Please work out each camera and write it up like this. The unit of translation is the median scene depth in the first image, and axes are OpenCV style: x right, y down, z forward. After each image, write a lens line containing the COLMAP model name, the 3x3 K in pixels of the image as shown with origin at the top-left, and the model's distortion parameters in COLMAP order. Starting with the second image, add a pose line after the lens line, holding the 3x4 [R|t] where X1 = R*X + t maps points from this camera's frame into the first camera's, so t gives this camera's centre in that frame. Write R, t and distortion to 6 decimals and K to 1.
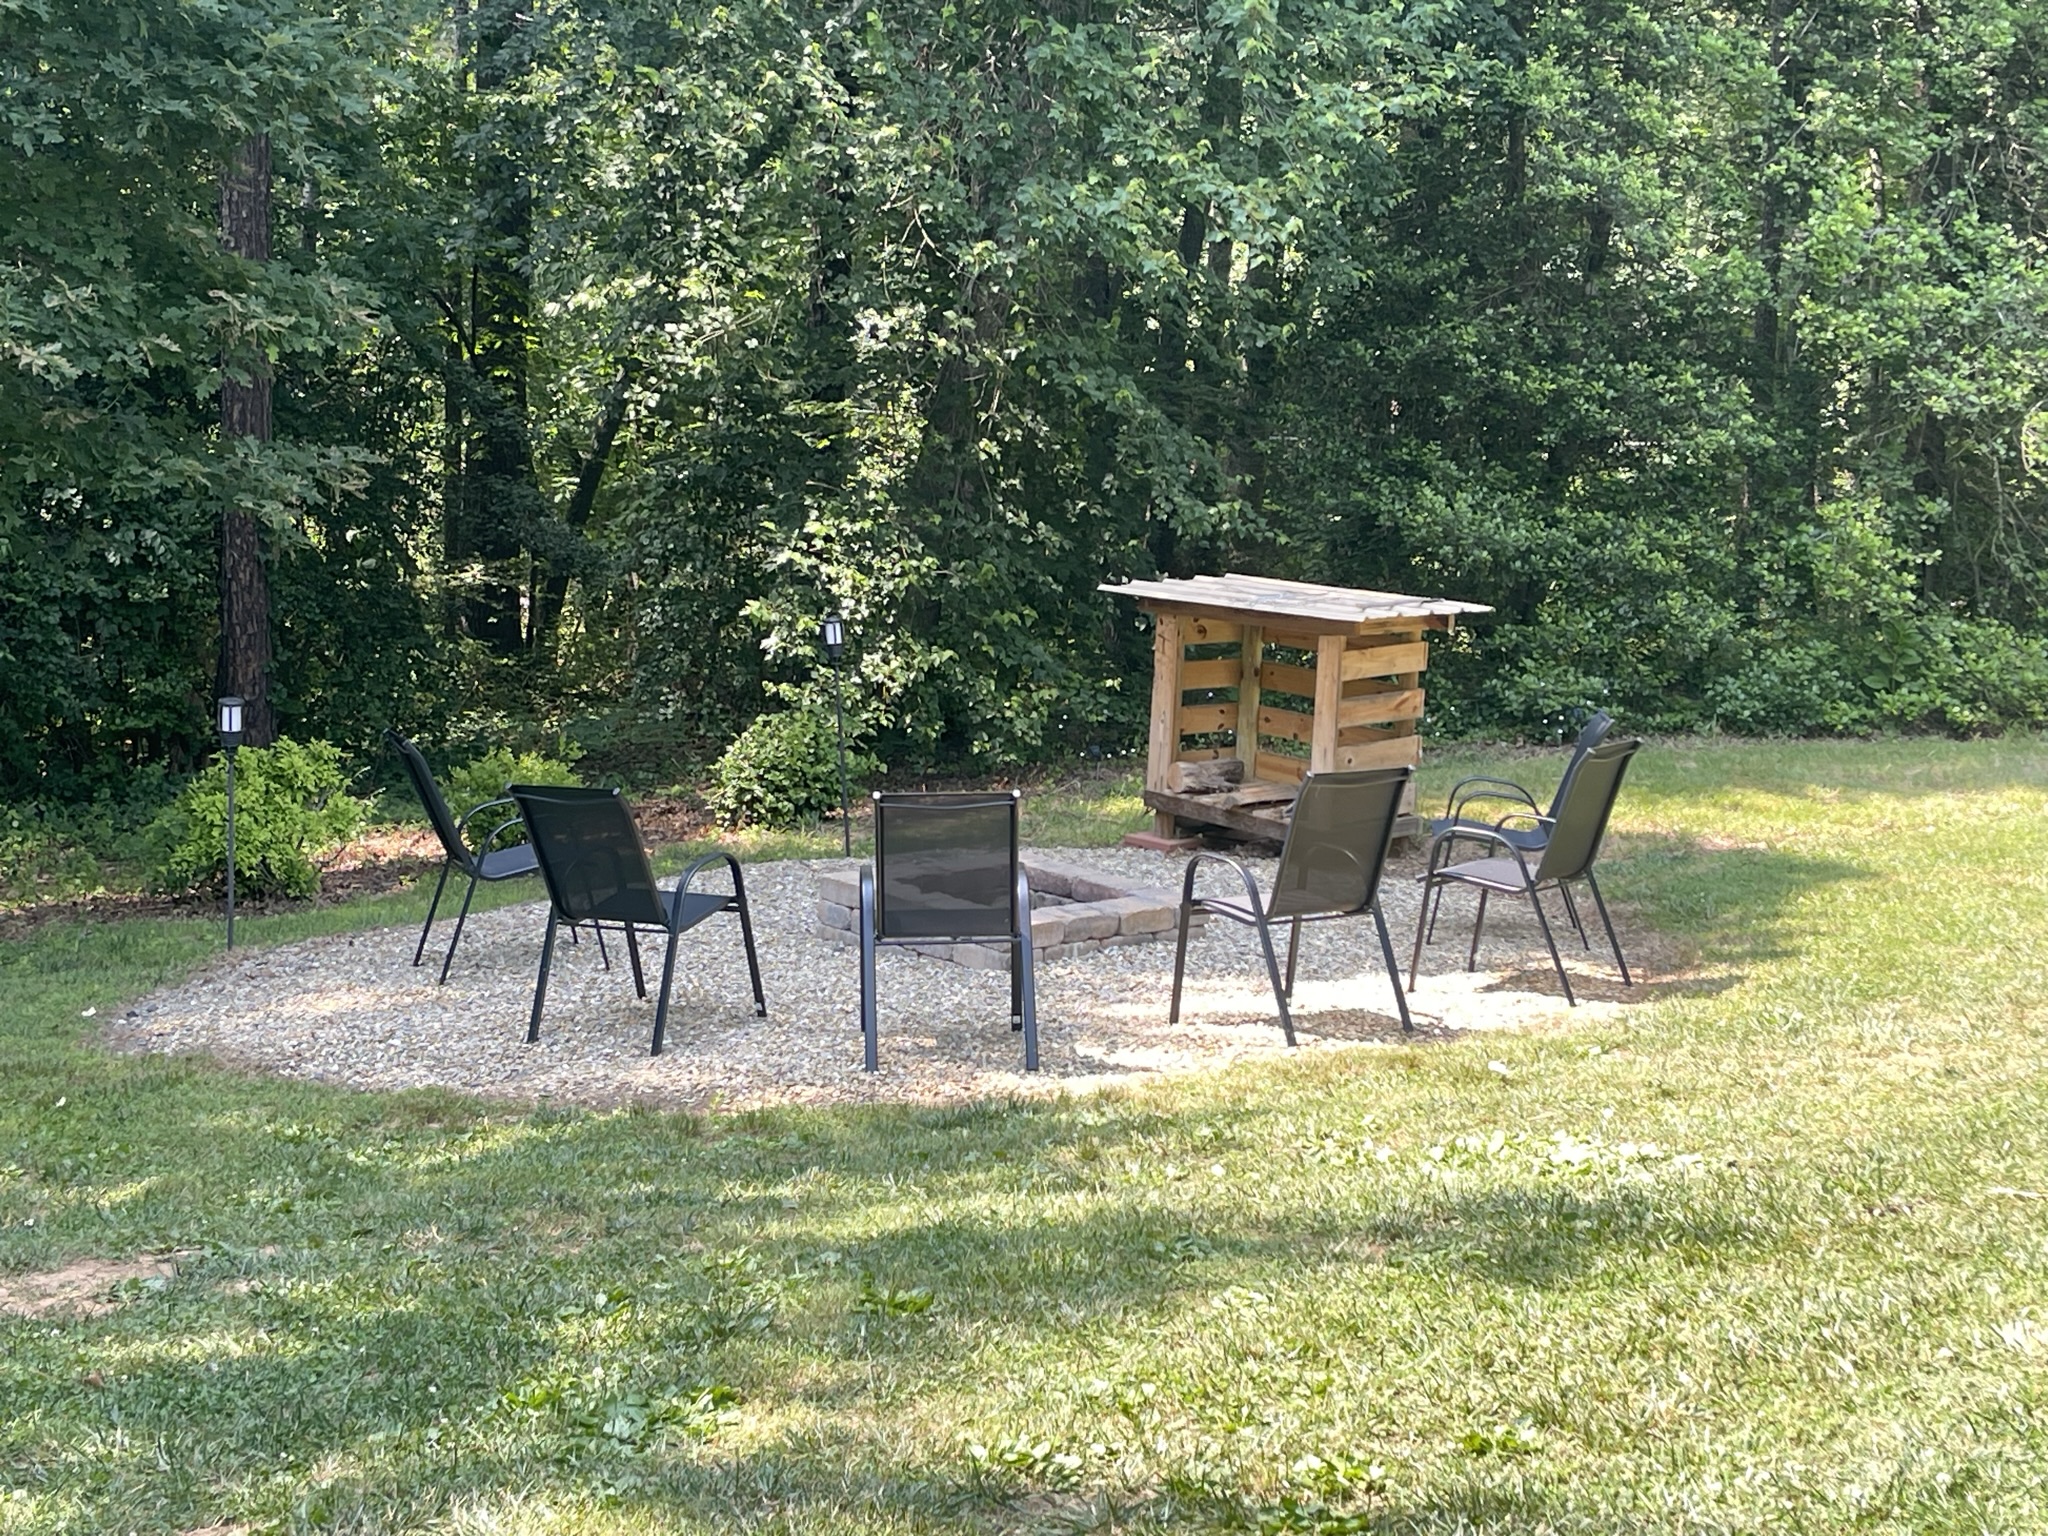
lens RADIAL K [[3157.2, 0, 1024.0], [0, 3157.2, 768.0], [0, 0, 1]] dist [-0.029918, -0.057128]
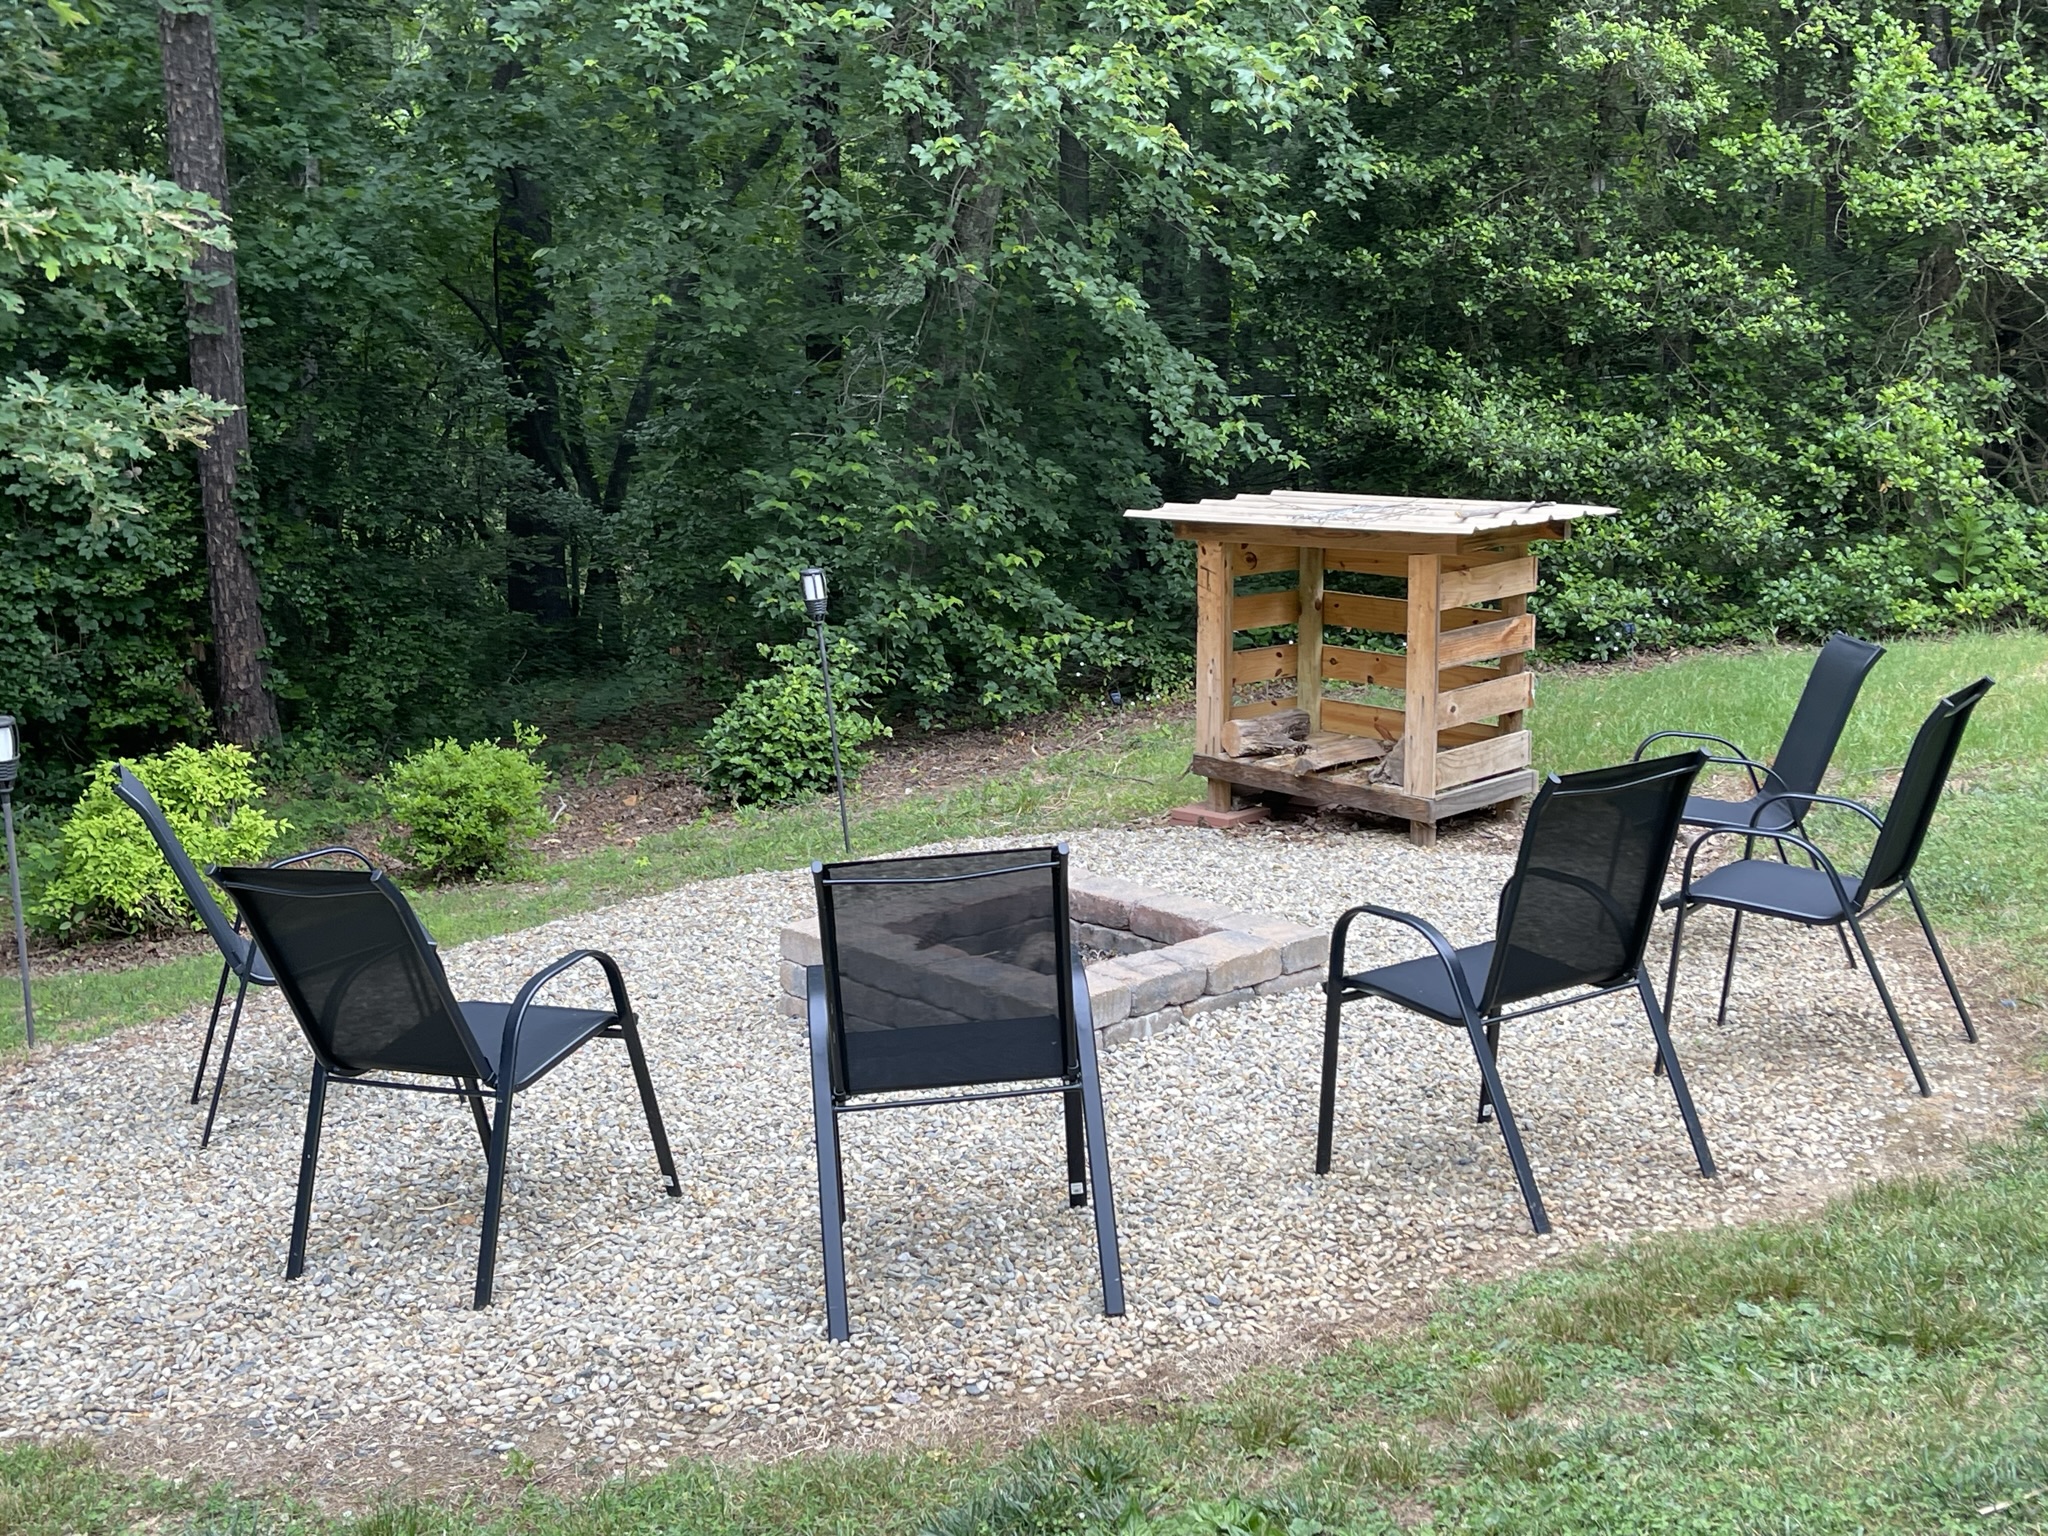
lens RADIAL K [[2399.5, 0, 1165.1], [0, 2399.5, 764.3], [0, 0, 1]] dist [-0.004726, -0.034812]
pose [[0.996662, -0.060169, 0.055184, -0.003507], [0.058155, 0.997607, 0.037402, -0.011875], [-0.057302, -0.034068, 0.997775, 0.303581]]
